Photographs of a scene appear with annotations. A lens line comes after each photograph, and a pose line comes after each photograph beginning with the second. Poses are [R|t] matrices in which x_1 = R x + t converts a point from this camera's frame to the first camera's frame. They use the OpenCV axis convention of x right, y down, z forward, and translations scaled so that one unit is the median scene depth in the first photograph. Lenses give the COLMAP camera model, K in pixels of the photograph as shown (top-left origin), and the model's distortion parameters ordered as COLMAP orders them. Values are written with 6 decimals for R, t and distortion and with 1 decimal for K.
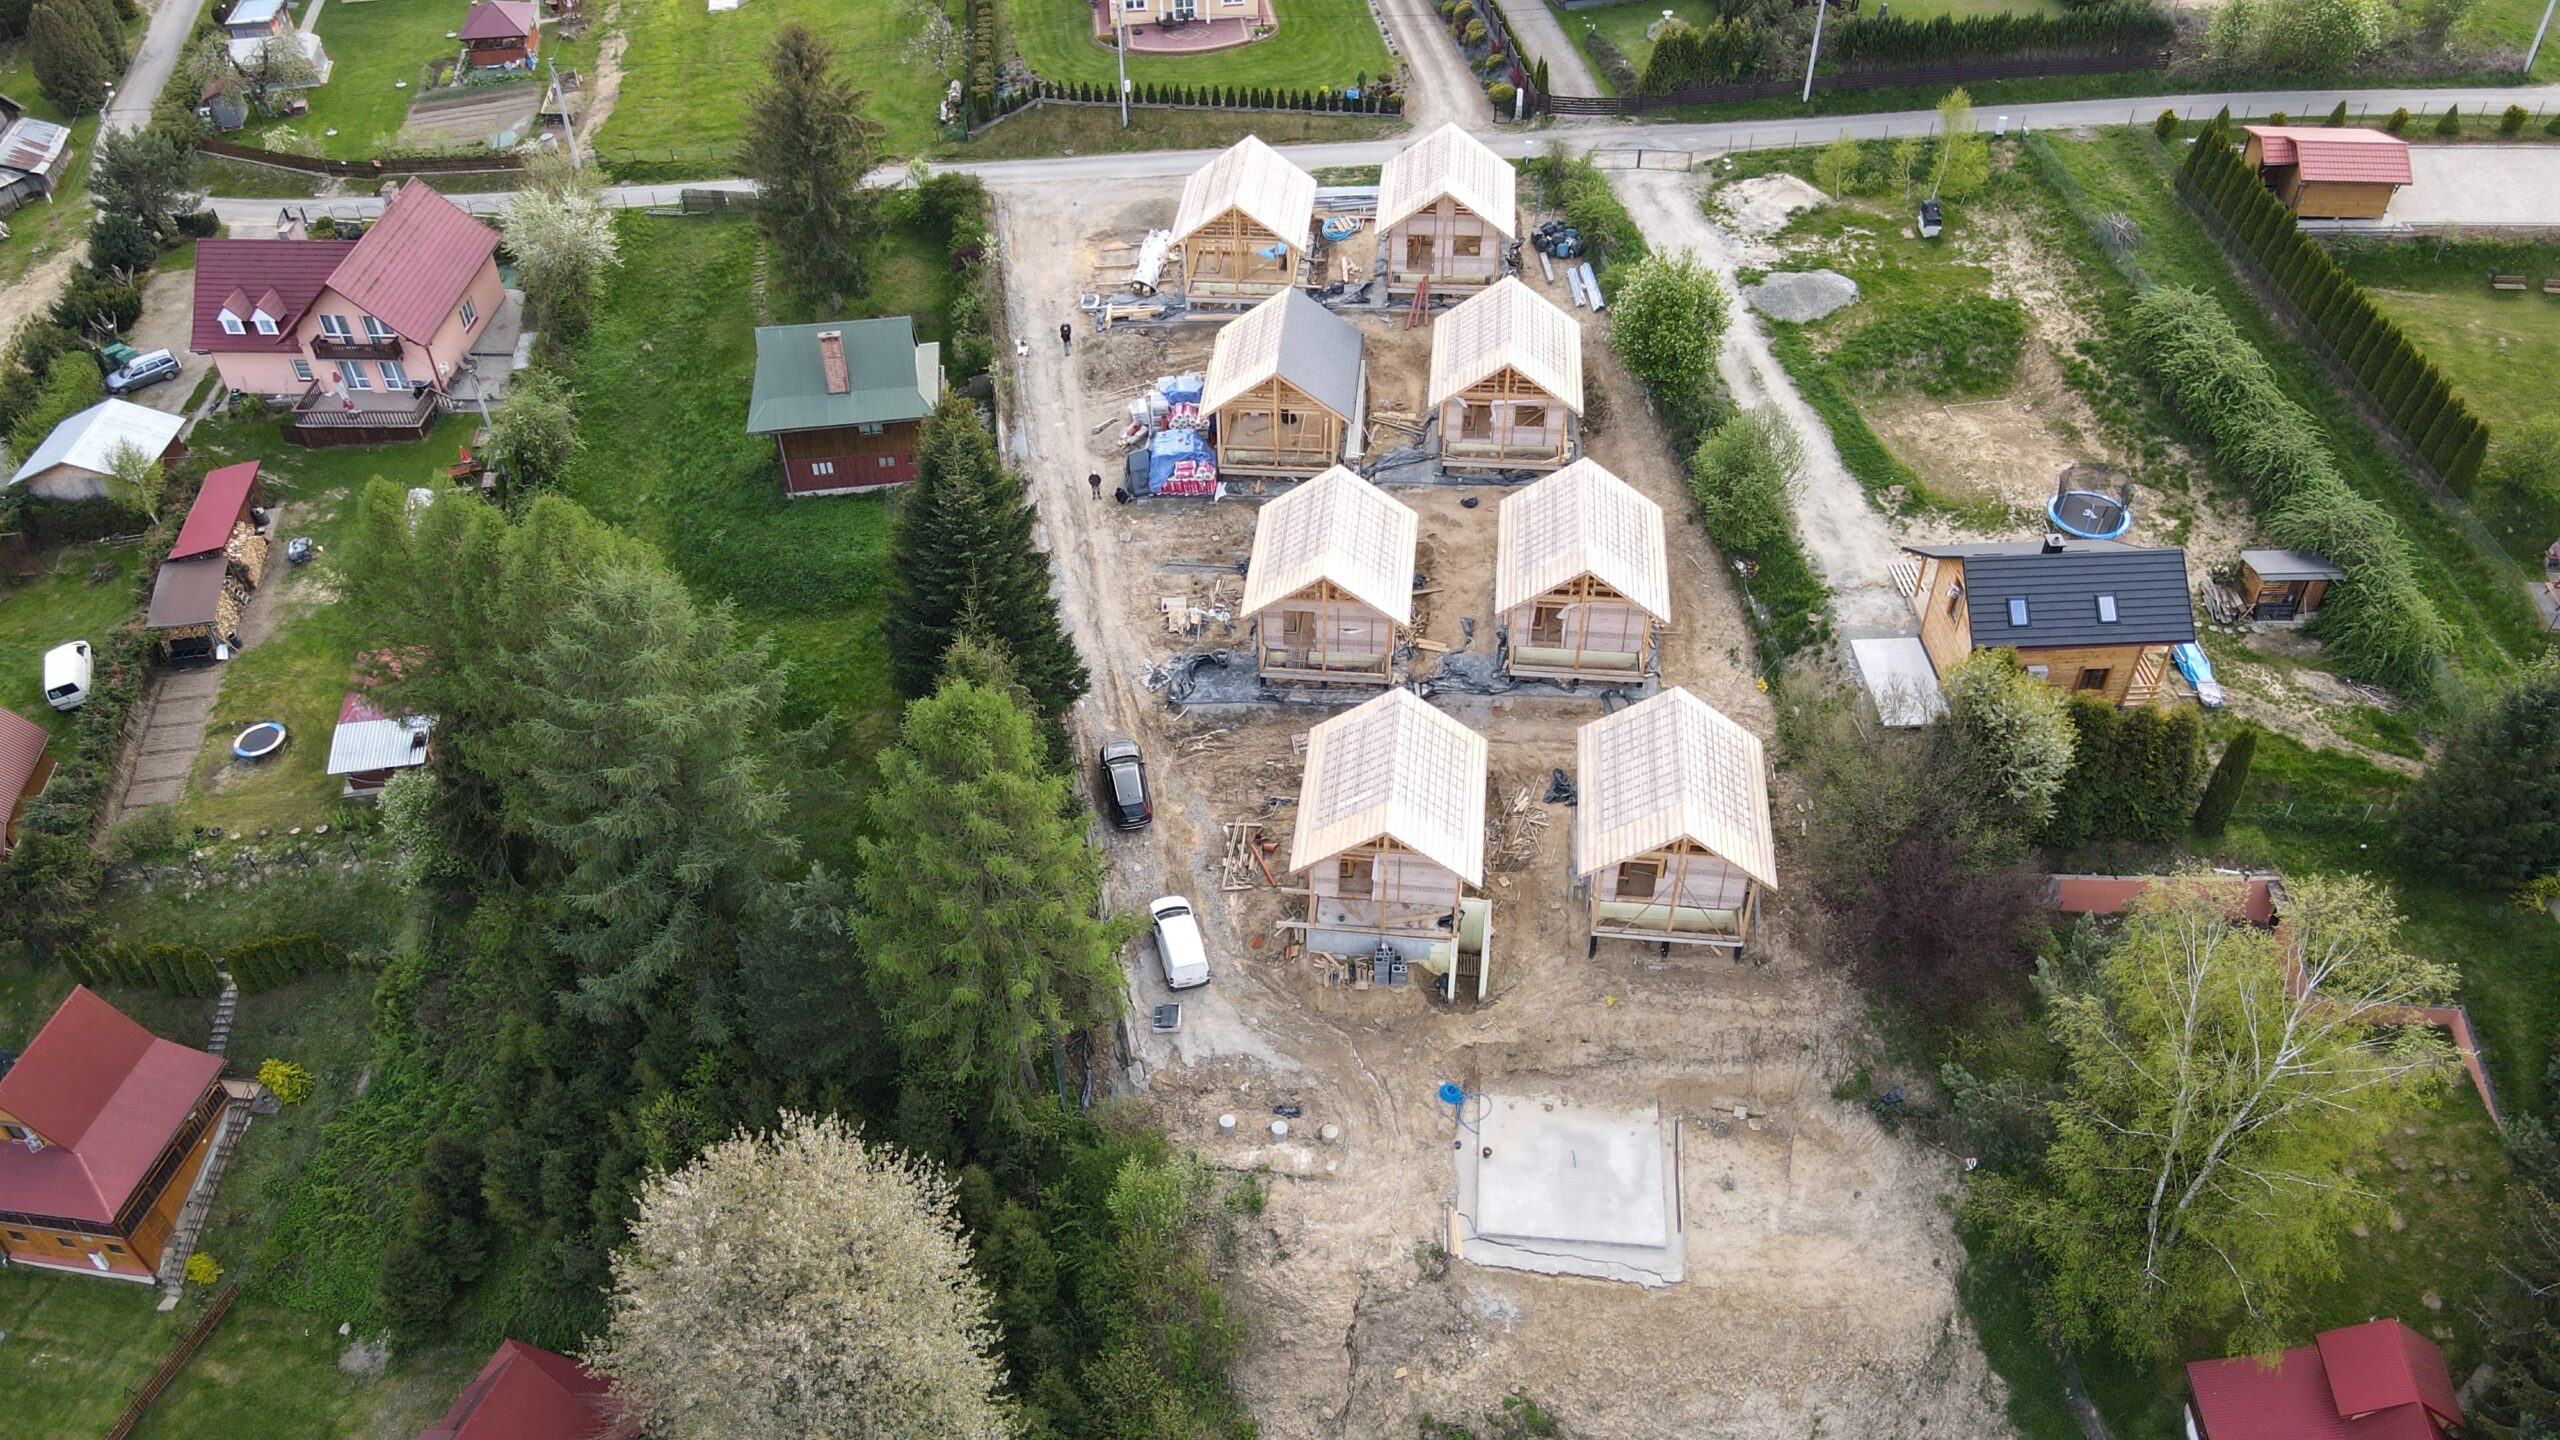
lens RADIAL K [[1886.5, 0, 1276.5], [0, 1886.5, 727.1], [0, 0, 1]] dist [0.001848, 0.021865]
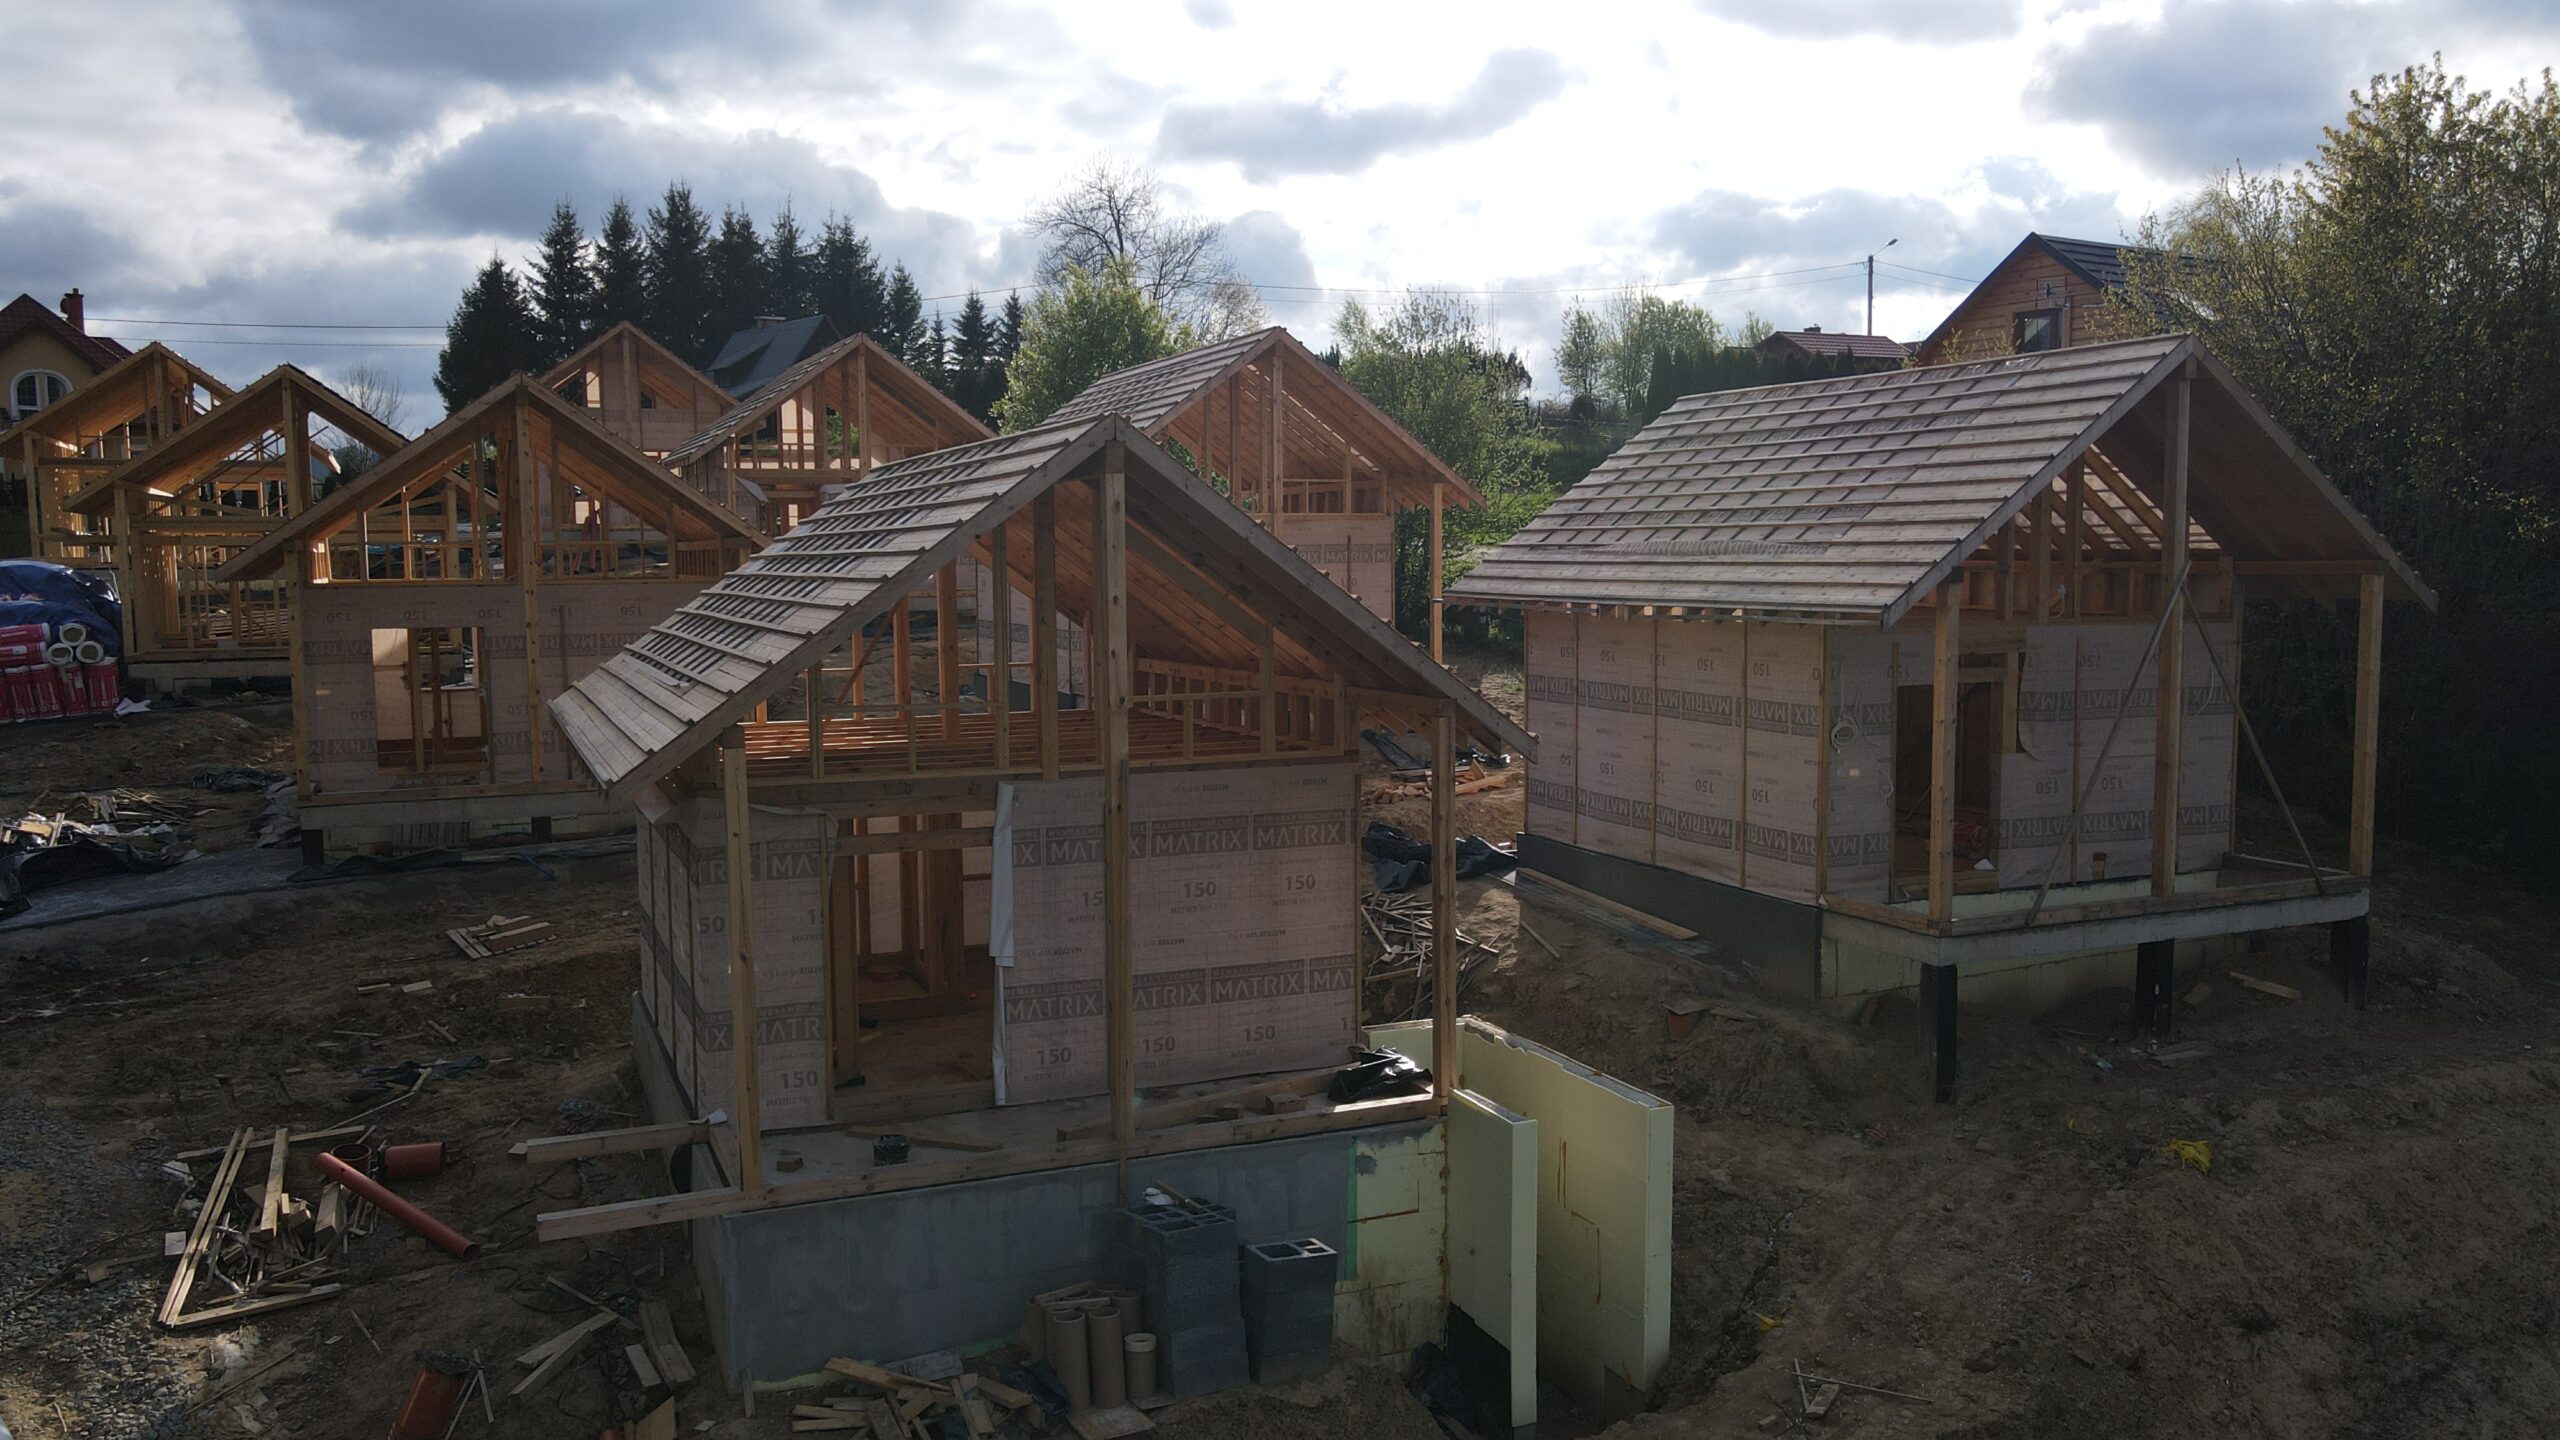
lens RADIAL K [[1886.5, 0, 1267.7], [0, 1886.5, 719.3], [0, 0, 1]] dist [0.001848, 0.021865]
pose [[0.868422, -0.035736, 0.494537, -0.022924], [0.328140, 0.789149, -0.519199, 0.160790], [-0.371710, 0.613161, 0.697040, 0.742828]]
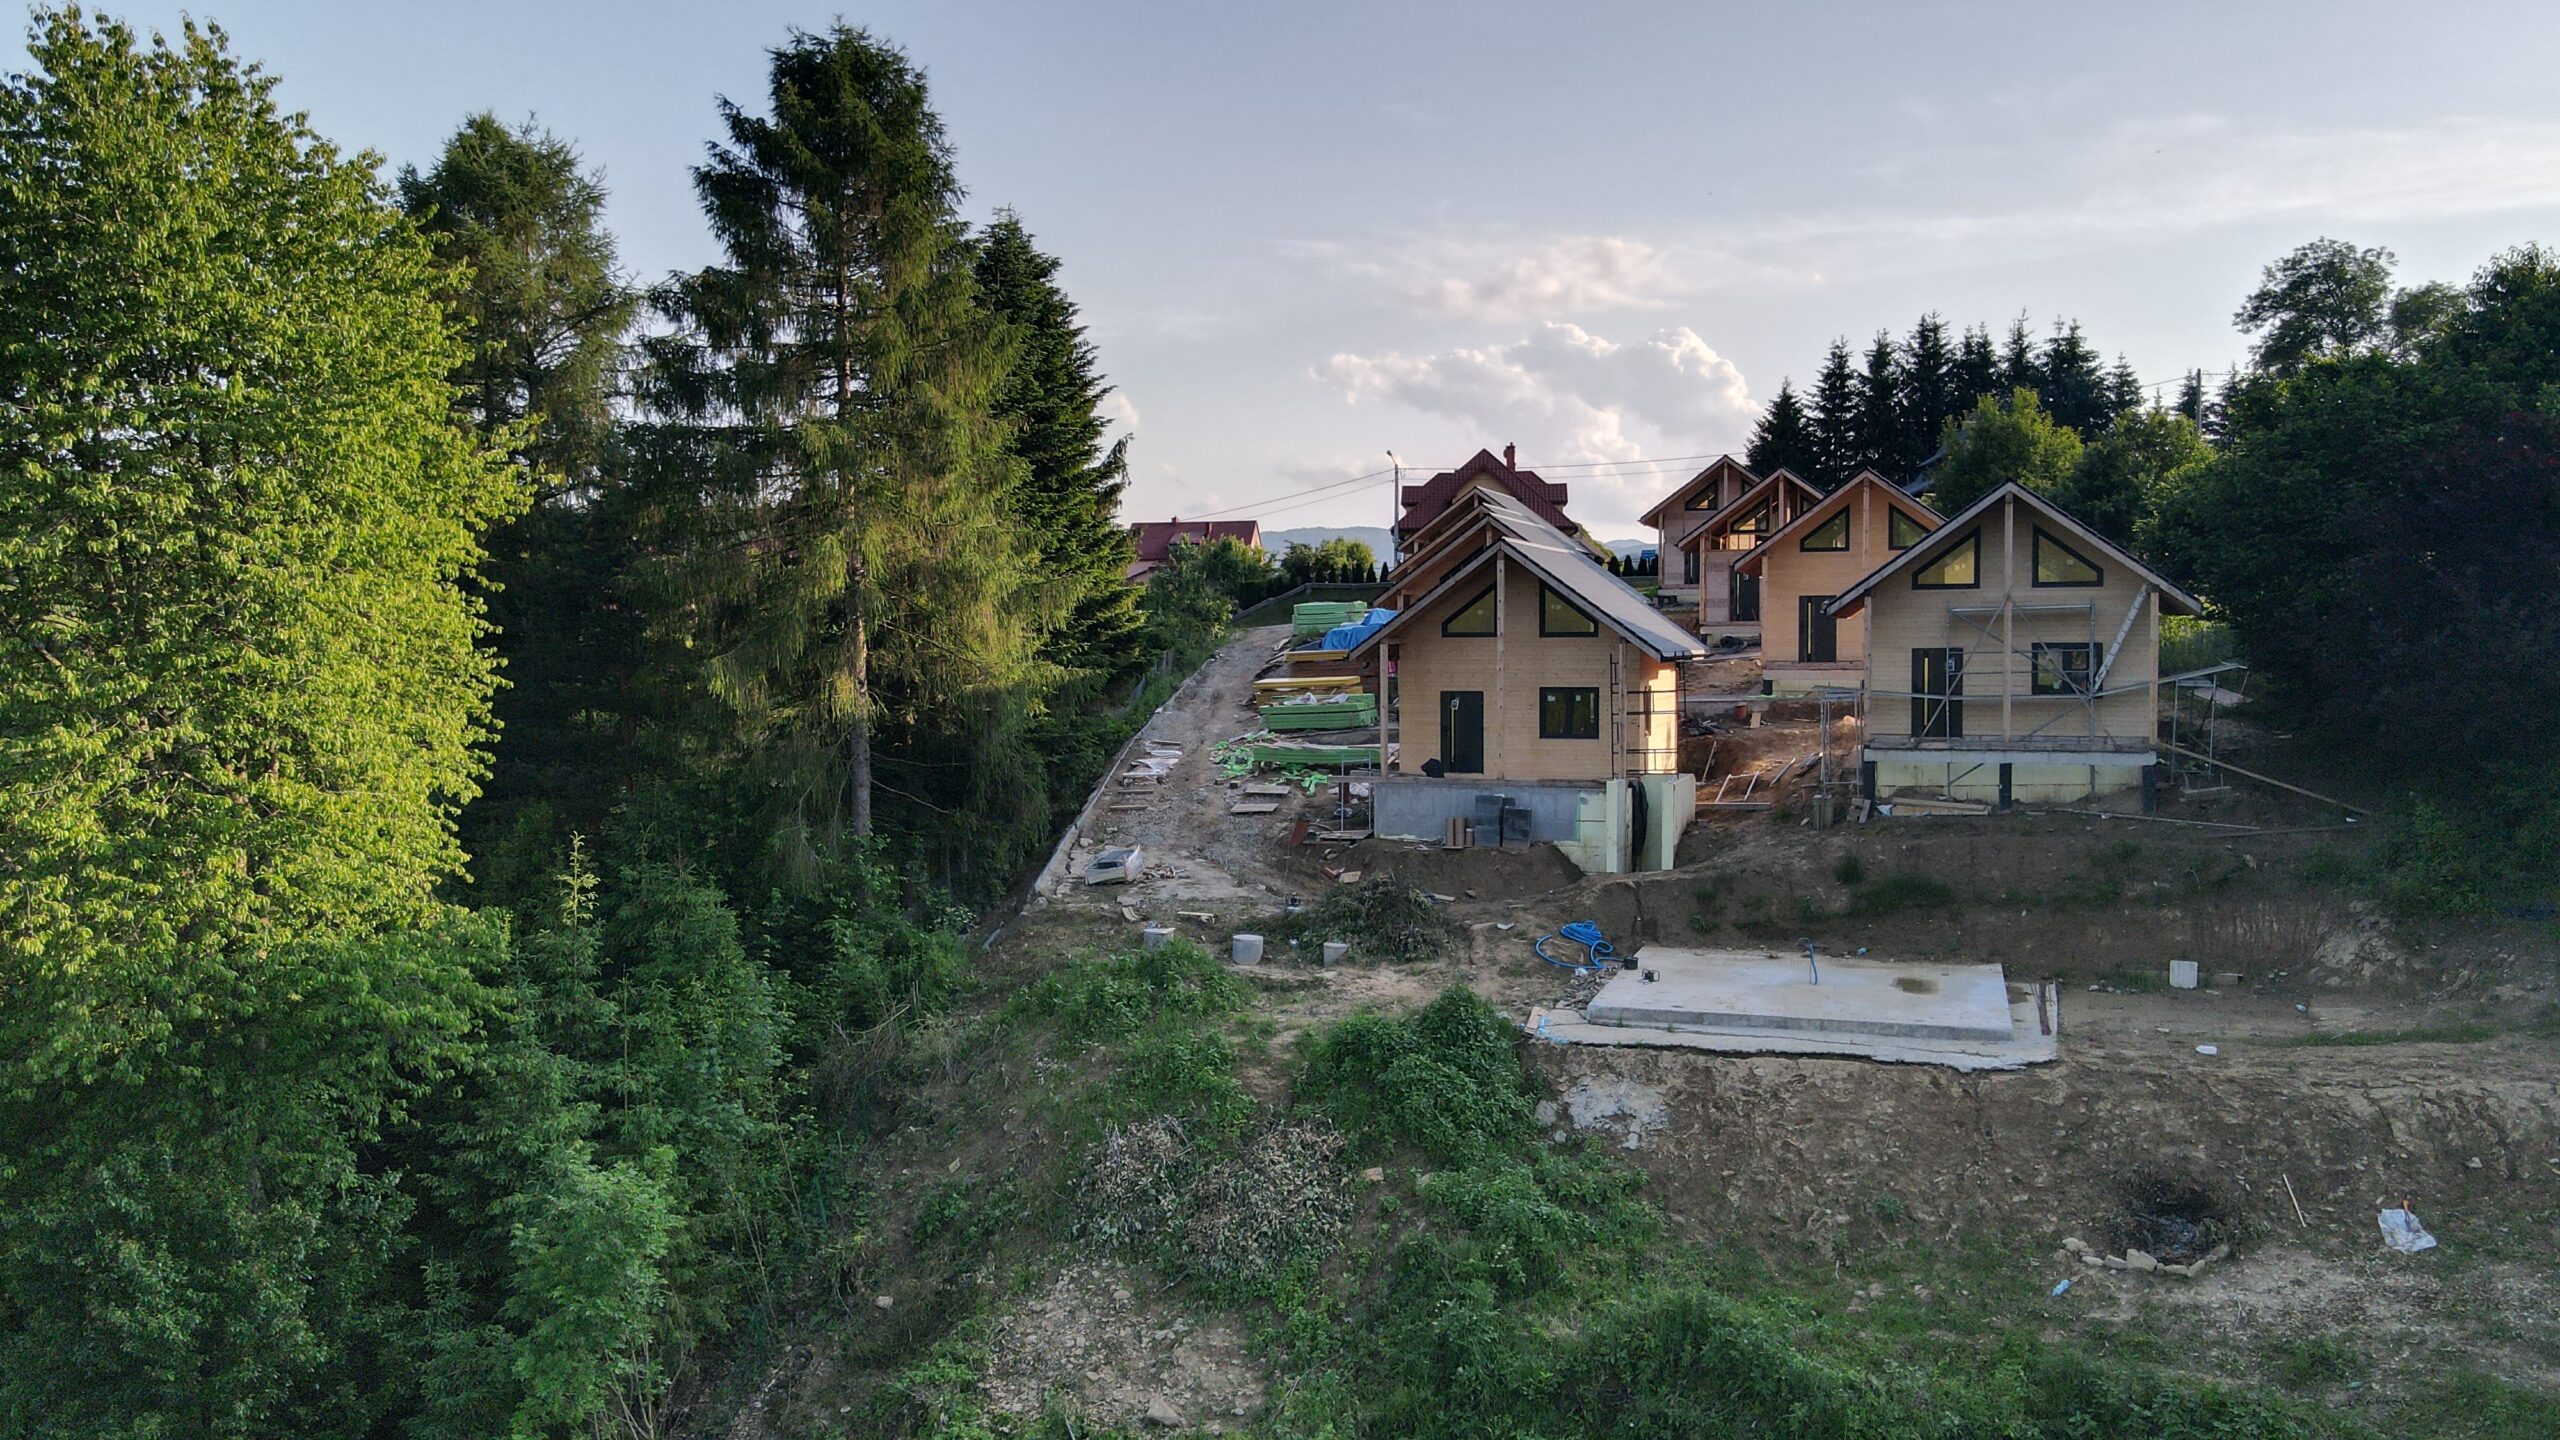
lens RADIAL K [[1886.5, 0, 1266.9], [0, 1886.5, 710.8], [0, 0, 1]] dist [0.001848, 0.021865]
pose [[0.969767, 0.017926, -0.243374, 0.115324], [-0.168604, 0.770209, -0.615102, 0.417063], [0.176423, 0.637540, 0.749945, 0.473771]]
